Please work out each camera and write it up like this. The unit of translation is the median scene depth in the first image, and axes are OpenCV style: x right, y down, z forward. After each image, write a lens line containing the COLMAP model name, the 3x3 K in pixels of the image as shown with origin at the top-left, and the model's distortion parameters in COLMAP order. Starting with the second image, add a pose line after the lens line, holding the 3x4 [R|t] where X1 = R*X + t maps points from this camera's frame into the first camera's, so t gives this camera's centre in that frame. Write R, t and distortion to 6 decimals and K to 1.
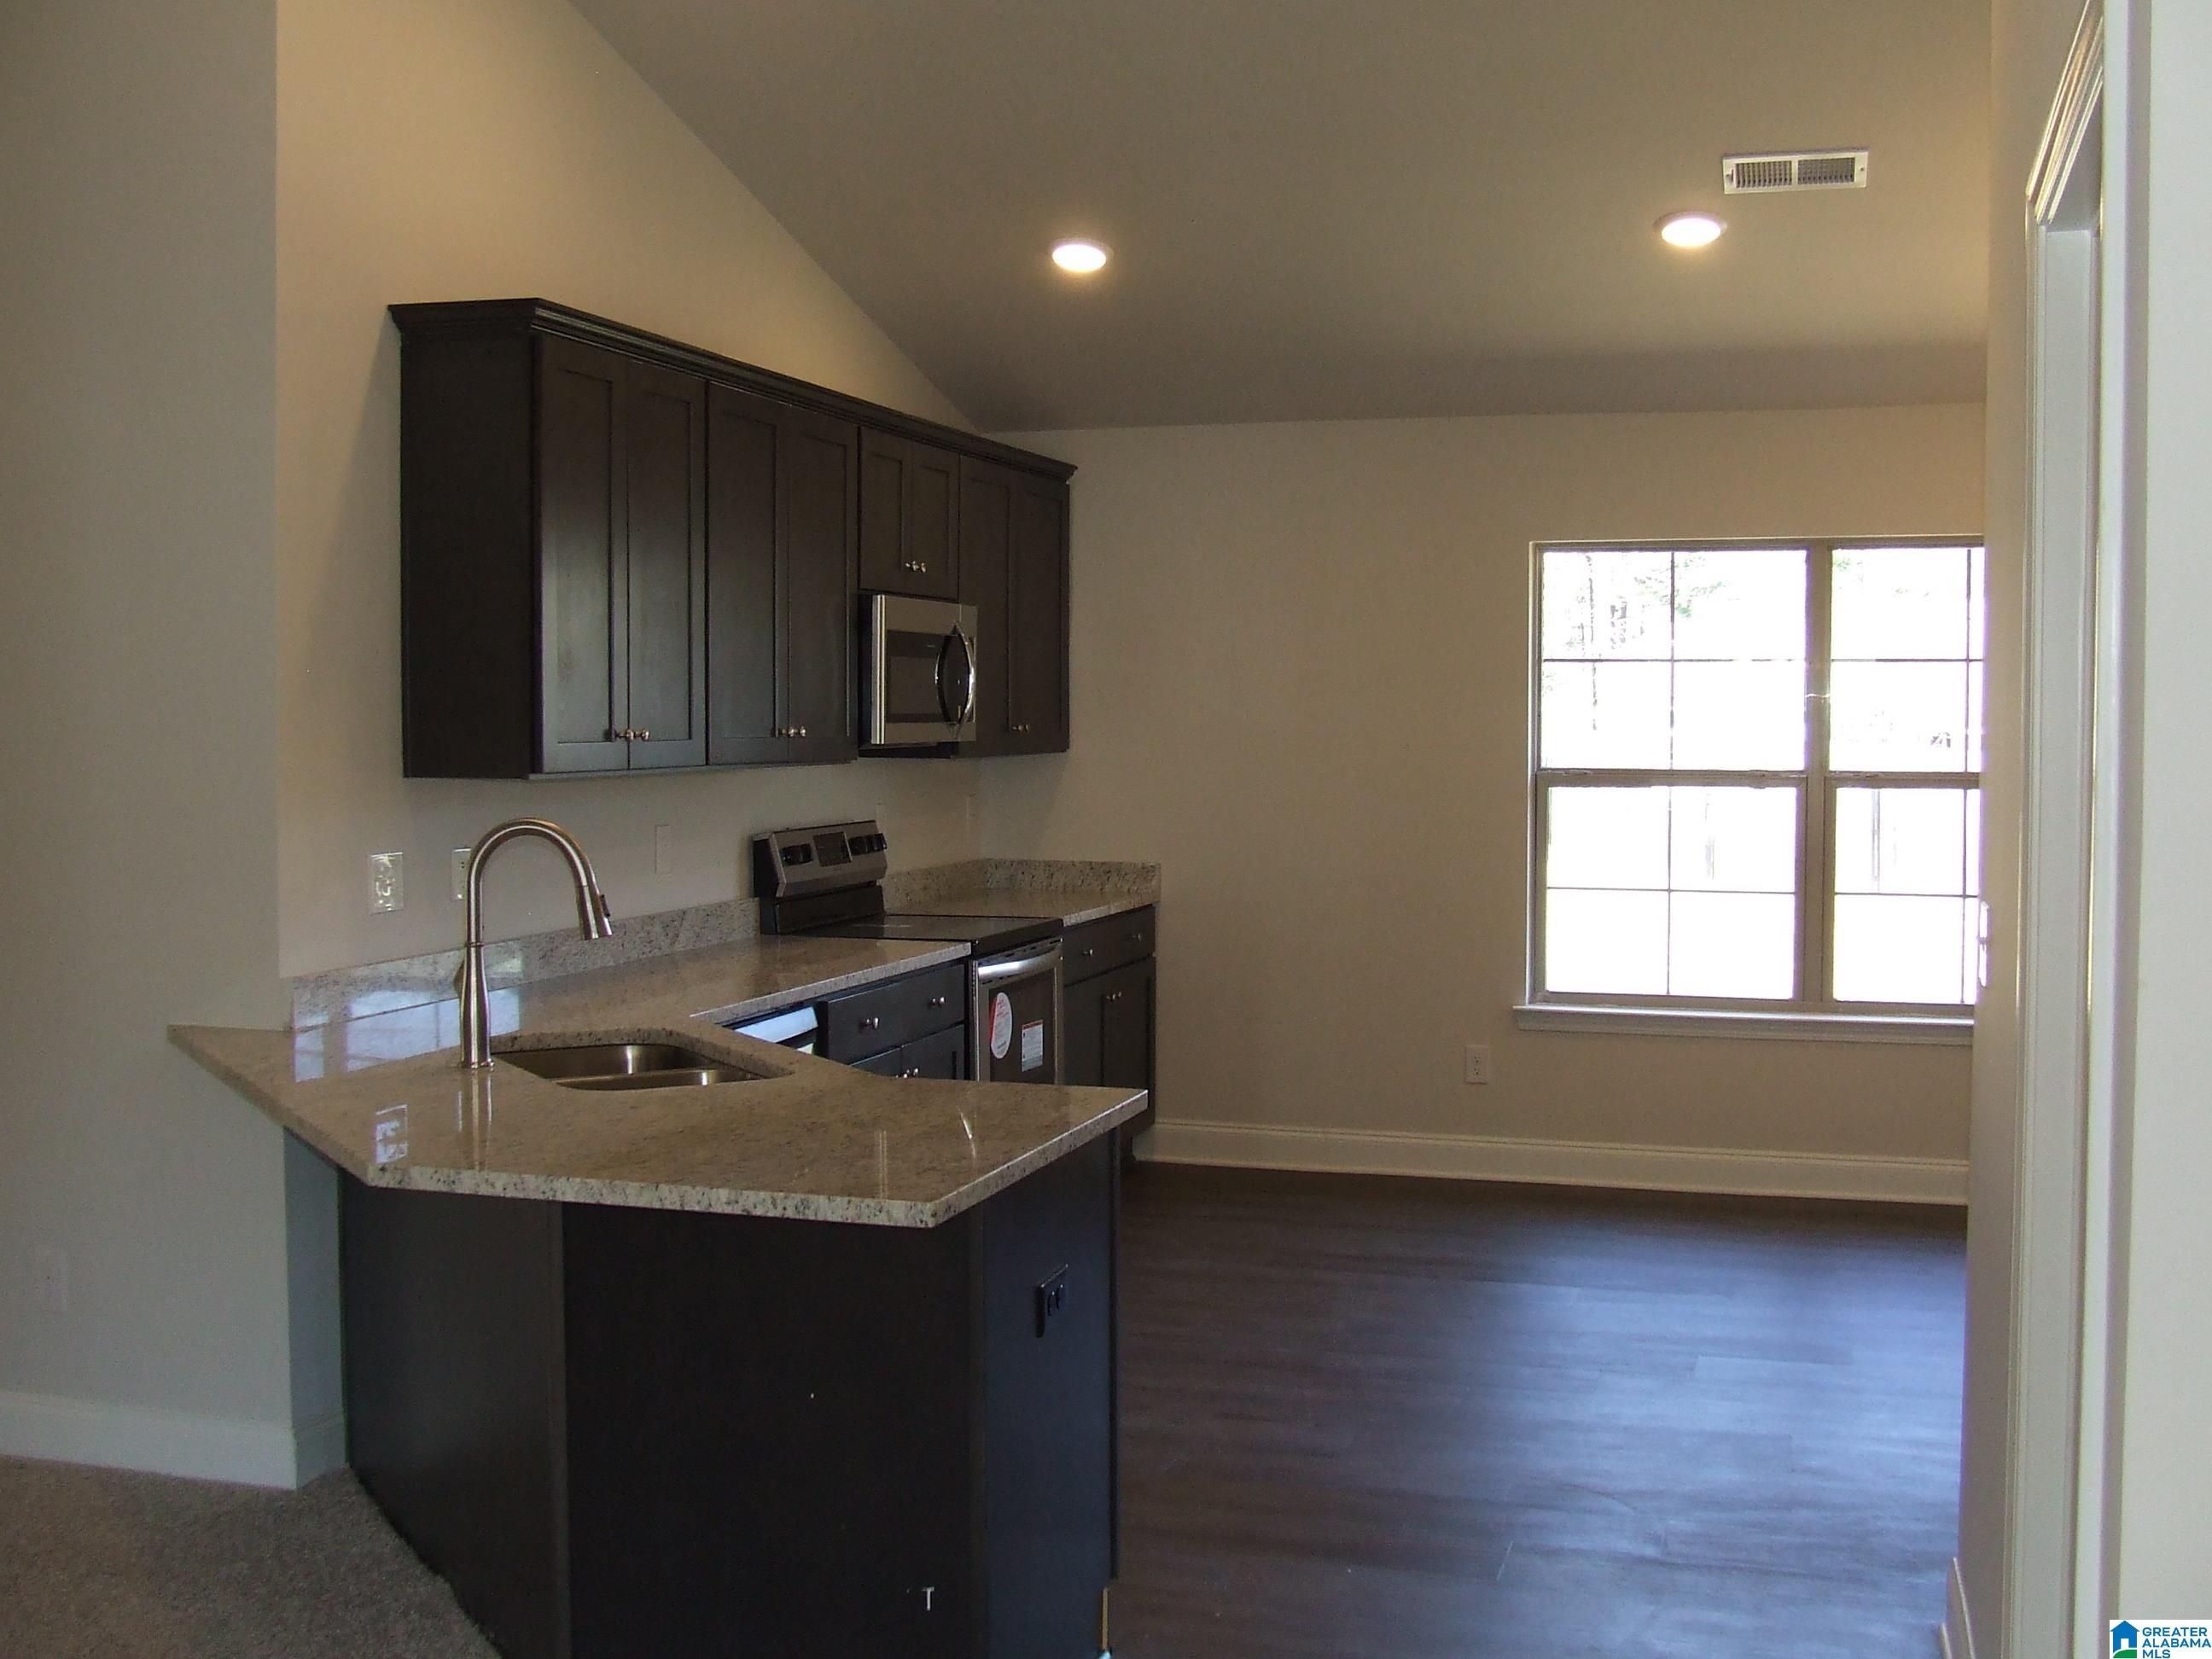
lens RADIAL K [[2435.4, 0, 1096.1], [0, 2435.4, 825.5], [0, 0, 1]] dist [-0.096258, 0.119201]
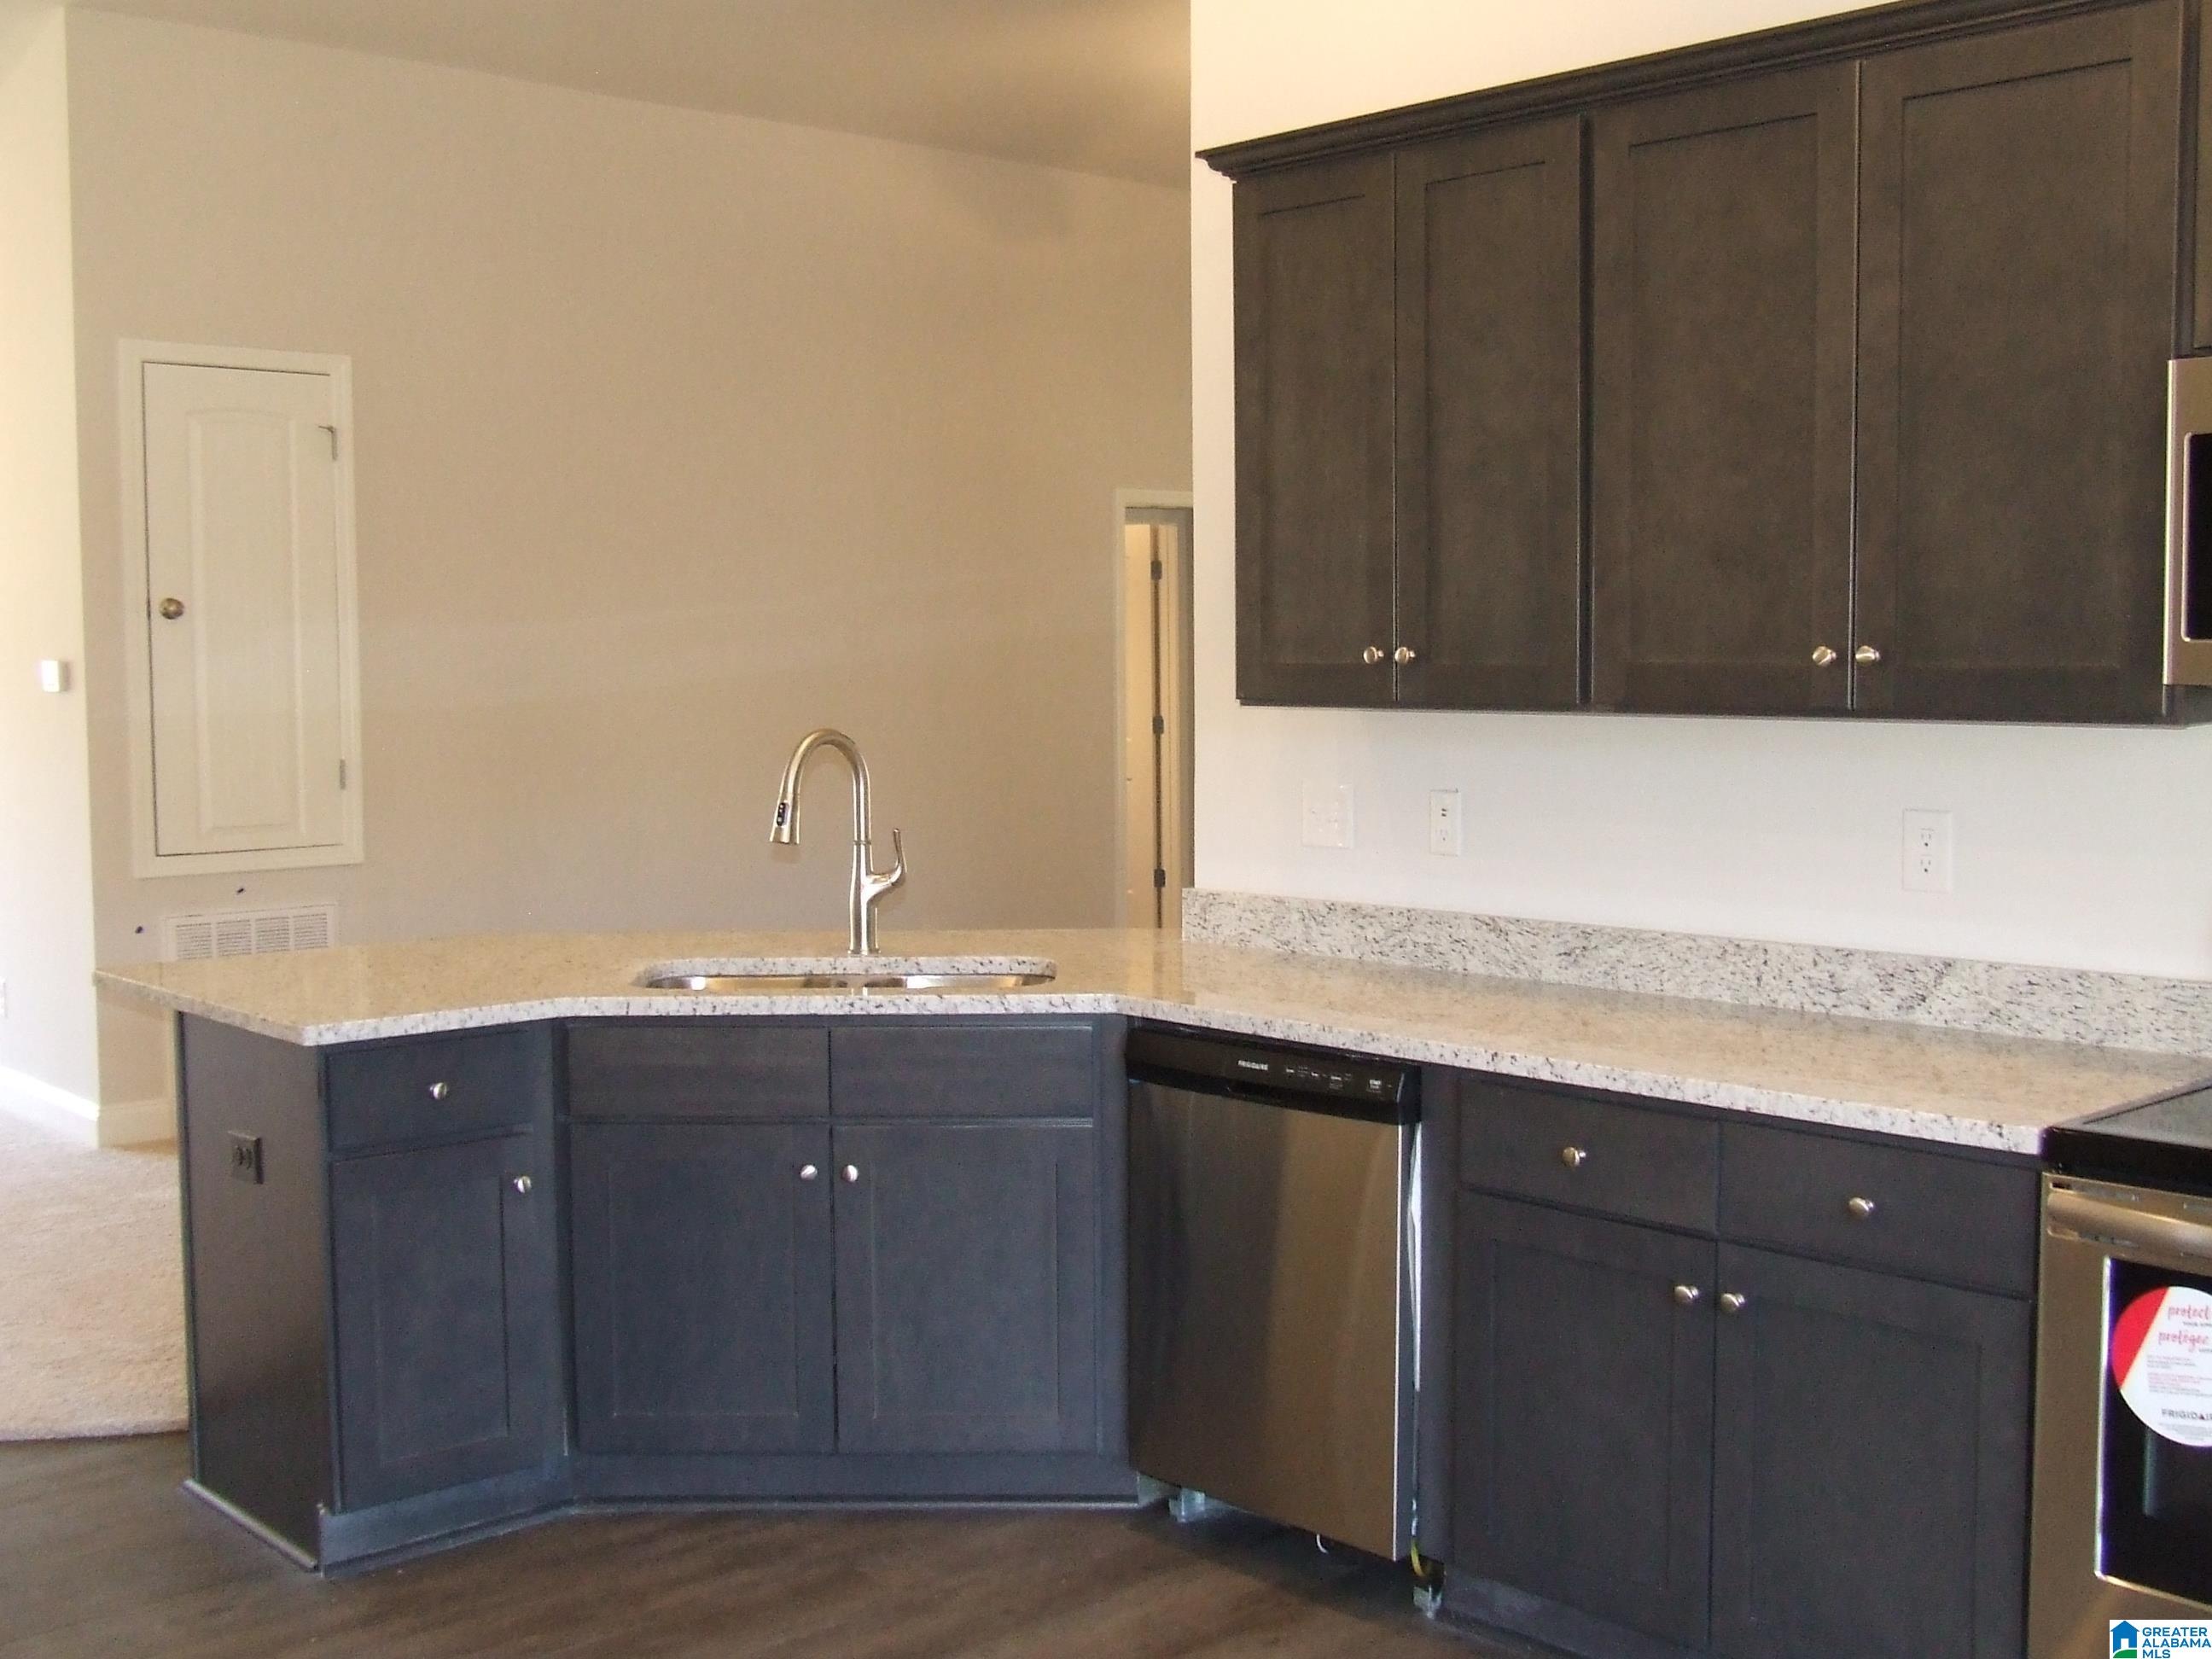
lens RADIAL K [[2435.4, 0, 1096.1], [0, 2435.4, 825.5], [0, 0, 1]] dist [-0.096258, 0.119201]
pose [[-0.503046, 0.067609, -0.861611, 0.440254], [-0.033494, 0.994662, 0.097604, -0.047757], [0.863610, 0.077959, -0.498096, 1.142483]]
